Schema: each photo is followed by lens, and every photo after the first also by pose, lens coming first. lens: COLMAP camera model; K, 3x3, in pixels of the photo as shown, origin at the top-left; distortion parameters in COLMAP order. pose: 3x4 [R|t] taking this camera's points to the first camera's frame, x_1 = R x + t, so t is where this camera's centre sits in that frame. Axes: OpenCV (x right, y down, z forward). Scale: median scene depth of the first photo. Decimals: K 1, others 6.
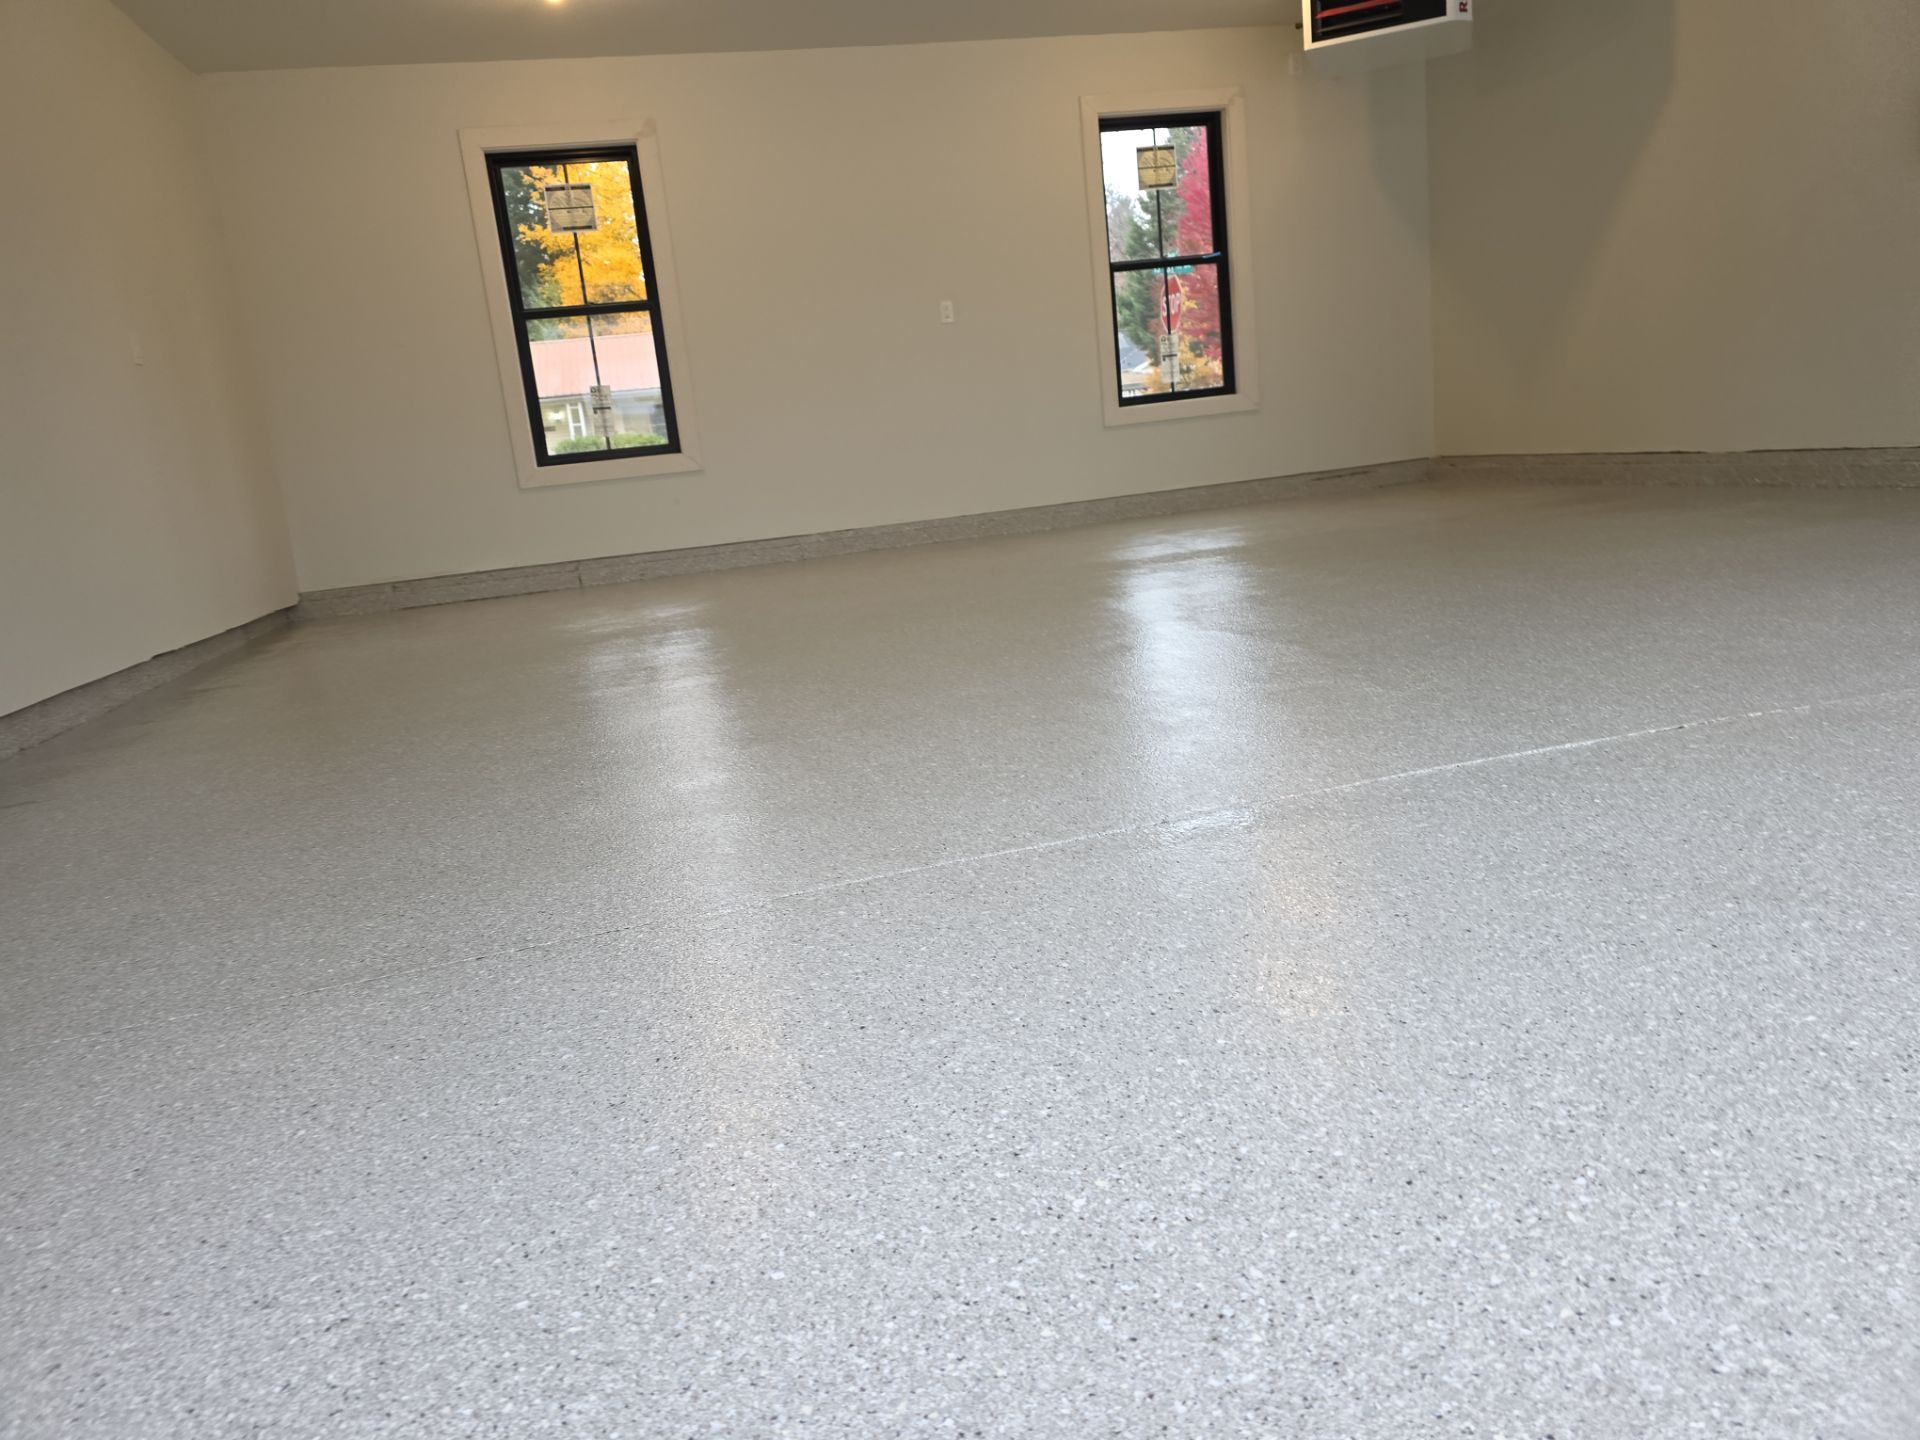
lens RADIAL K [[1312.4, 0, 940.4], [0, 1312.4, 721.2], [0, 0, 1]] dist [0.034167, -0.013870]
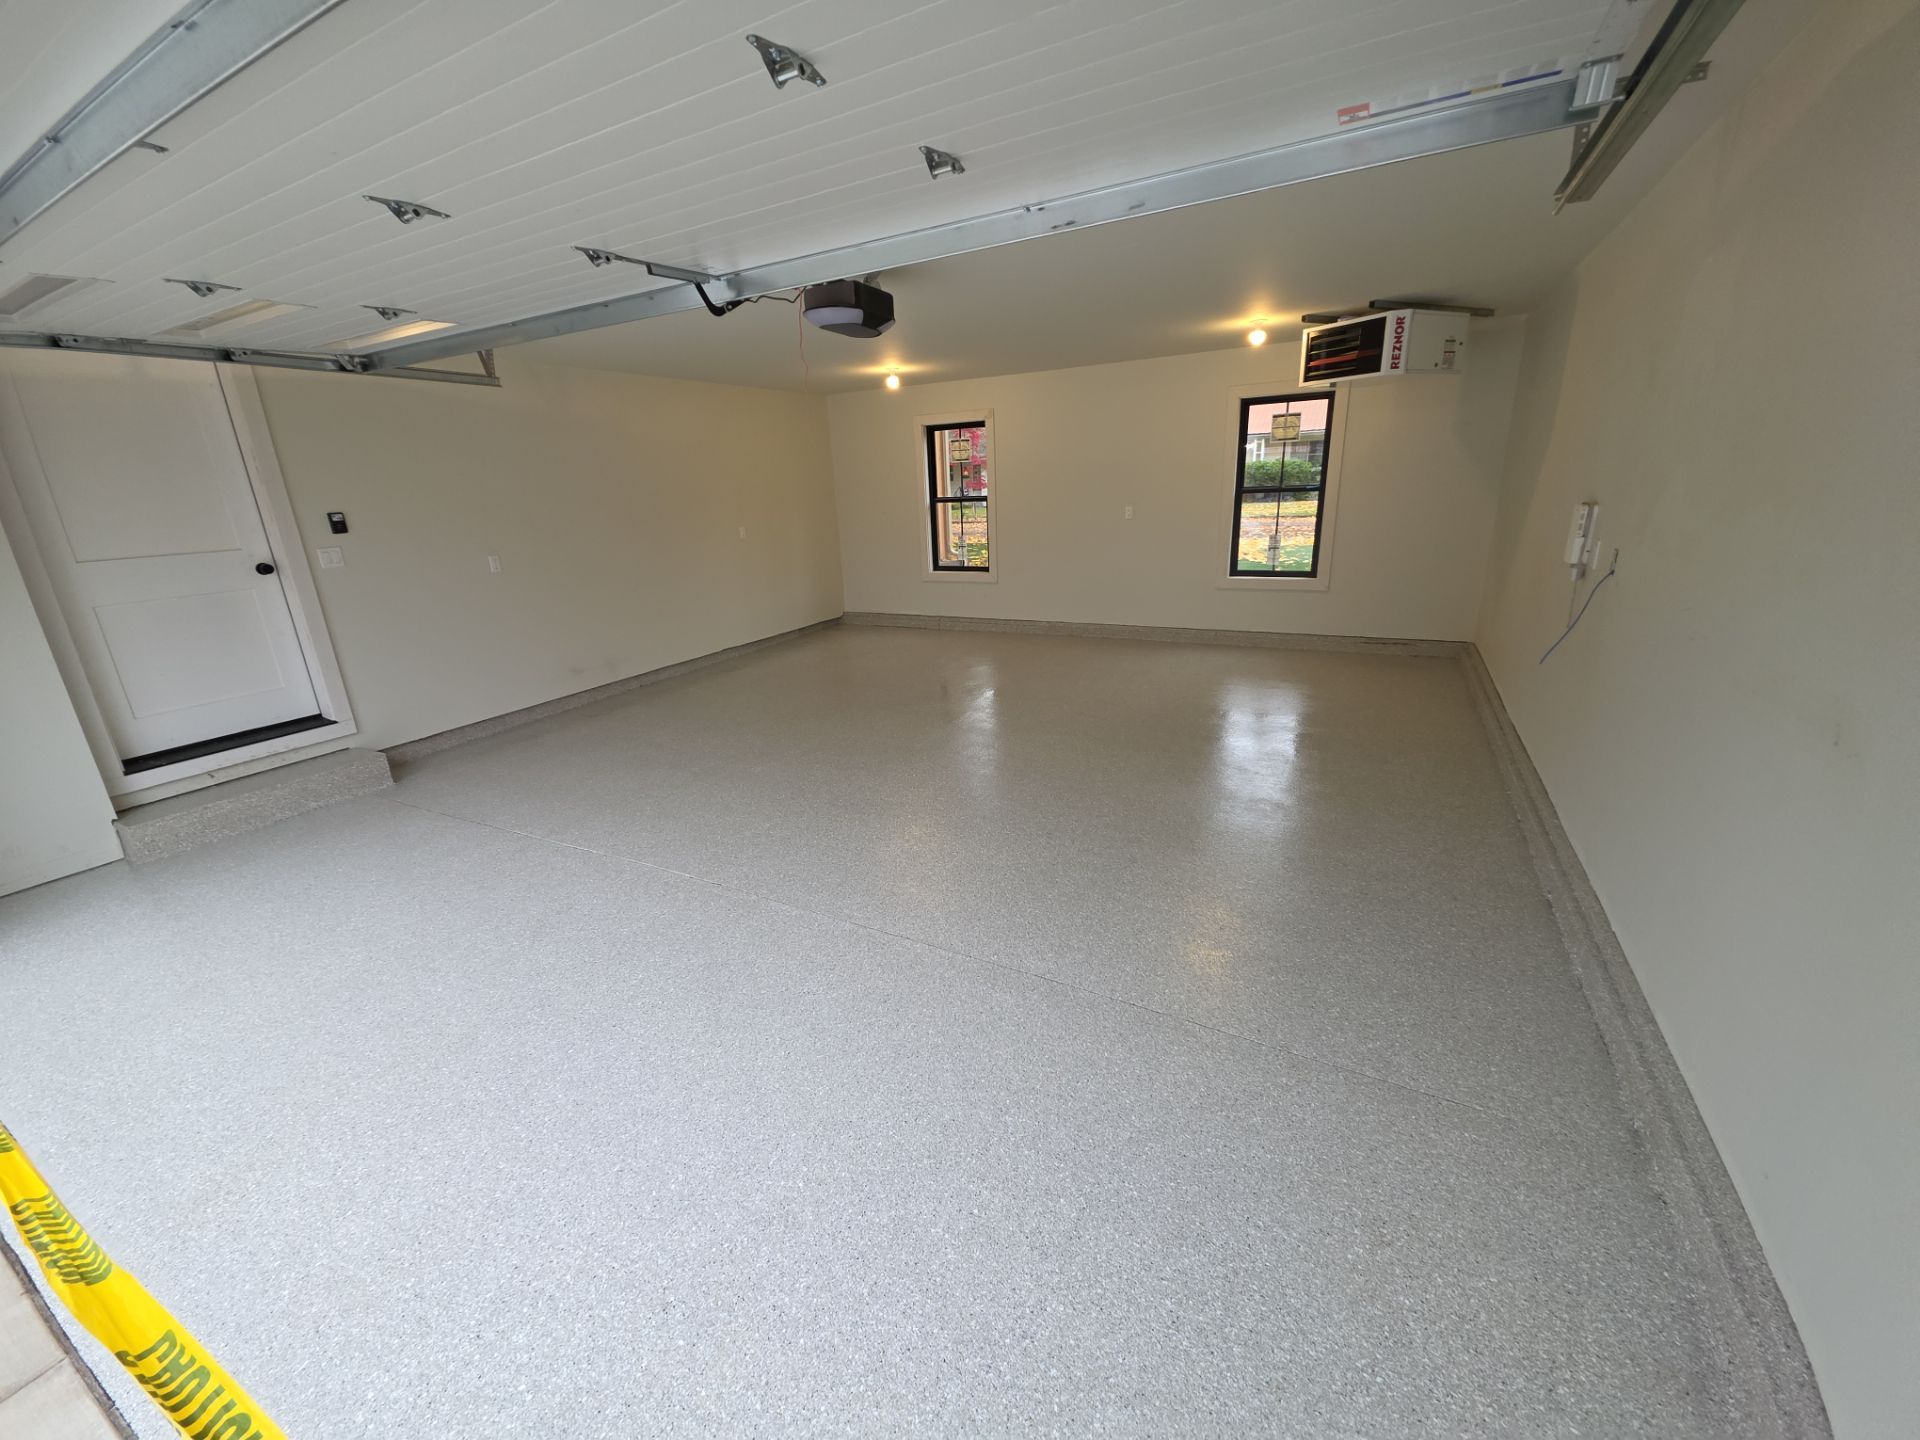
lens RADIAL K [[776.7, 0, 949.7], [0, 776.7, 722.6], [0, 0, 1]] dist [0.008148, -0.005252]
pose [[0.743298, 0.268893, -0.612540, 0.560033], [-0.169434, 0.961475, 0.216465, -0.232069], [0.647148, -0.057113, 0.760222, 0.031547]]
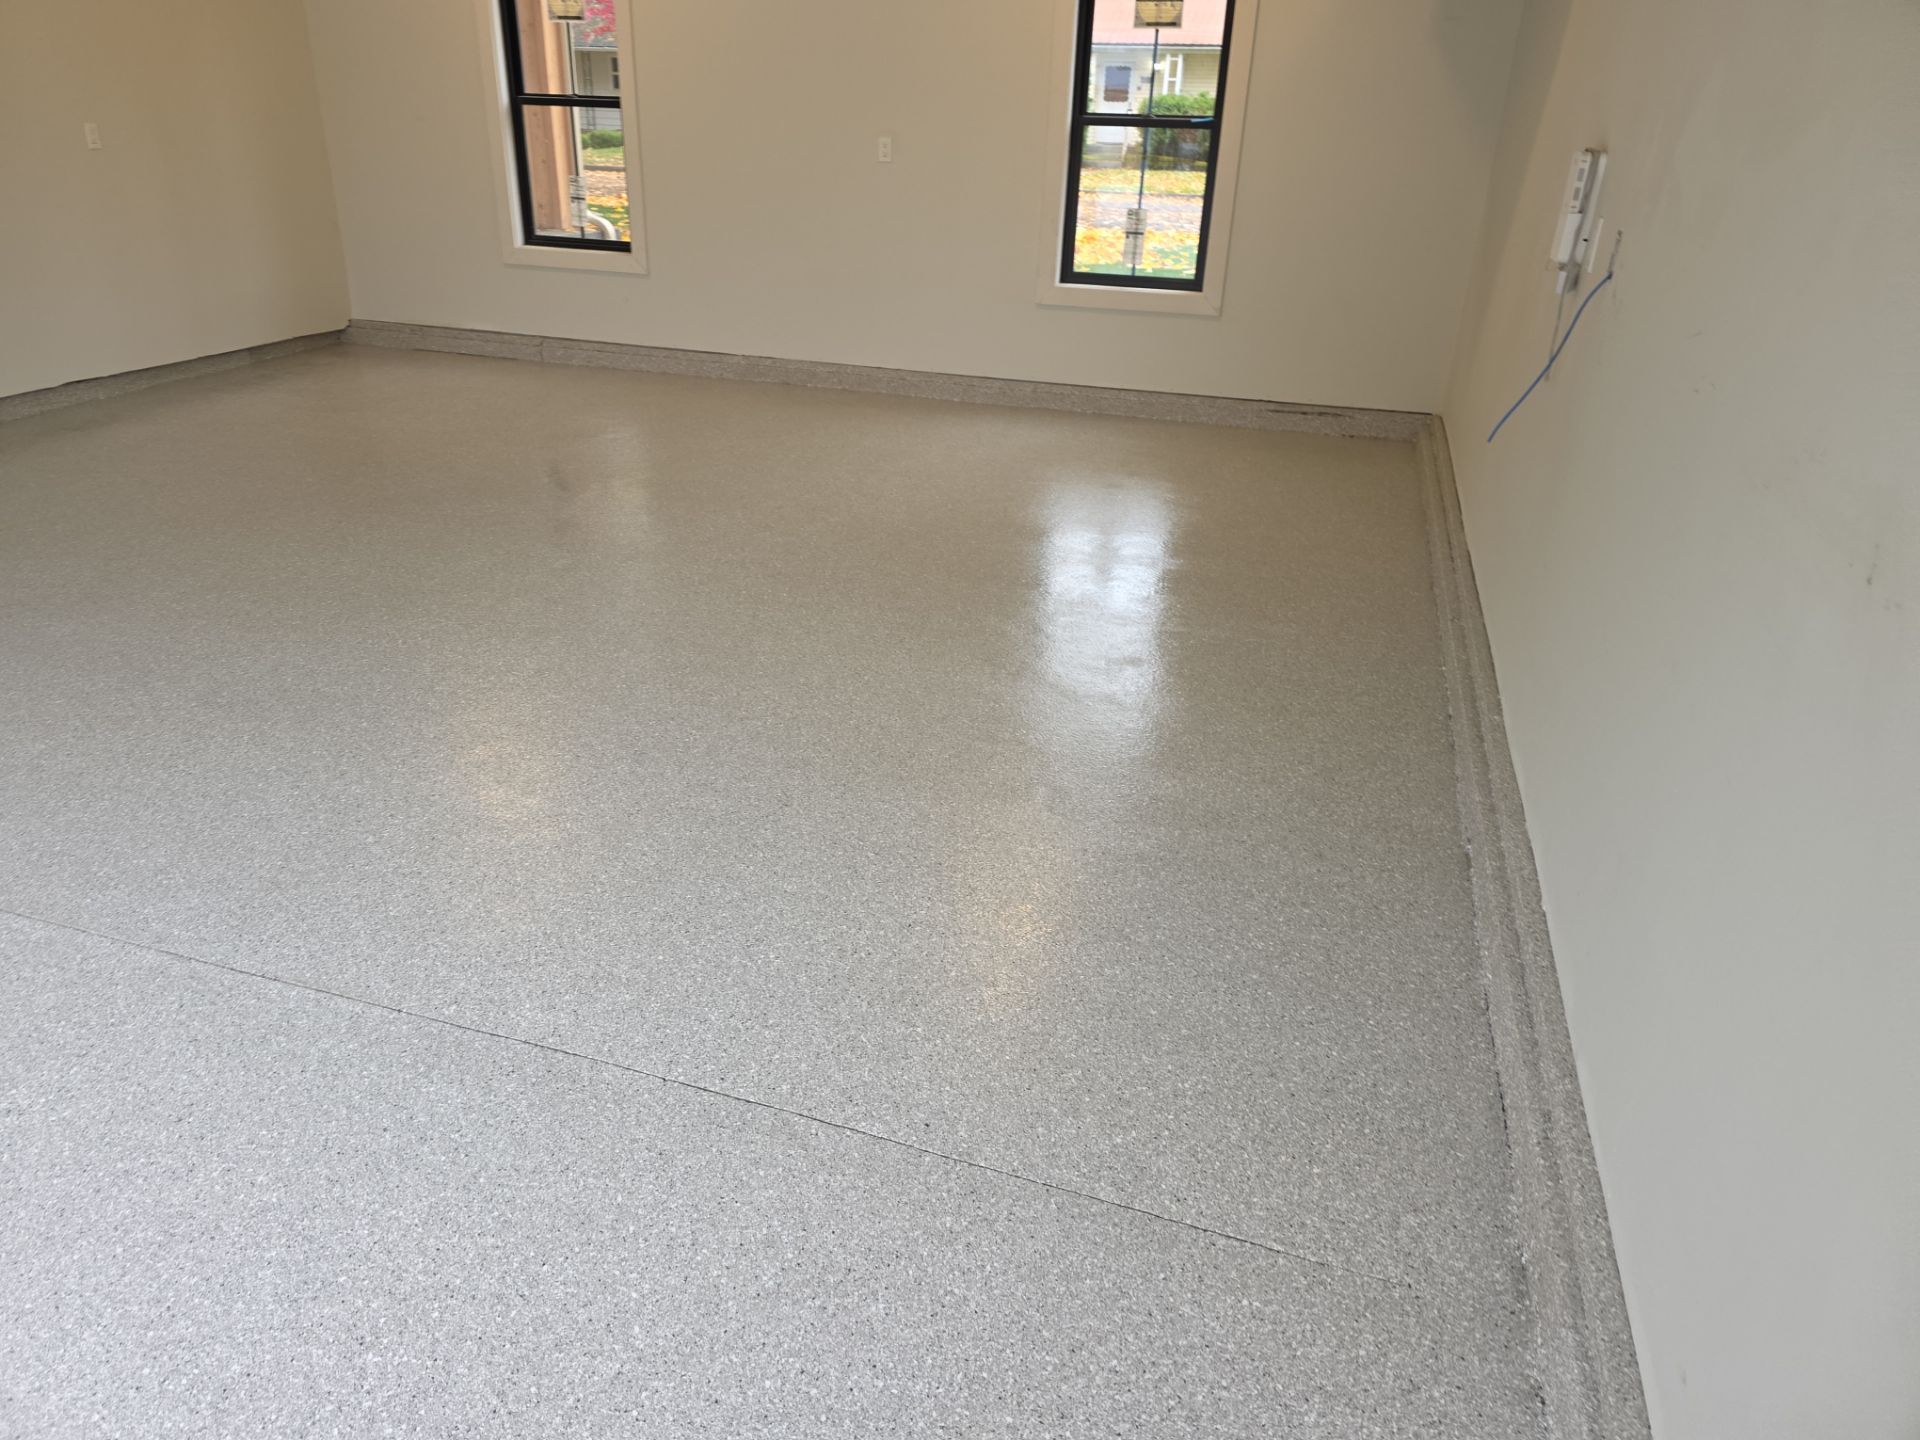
lens RADIAL K [[1314.8, 0, 931.7], [0, 1314.8, 723.2], [0, 0, 1]] dist [0.062991, -0.061420]
pose [[0.847357, 0.335262, -0.411808, 0.585203], [-0.220340, 0.927569, 0.301772, -0.230622], [0.483153, -0.164971, 0.859853, 0.126622]]
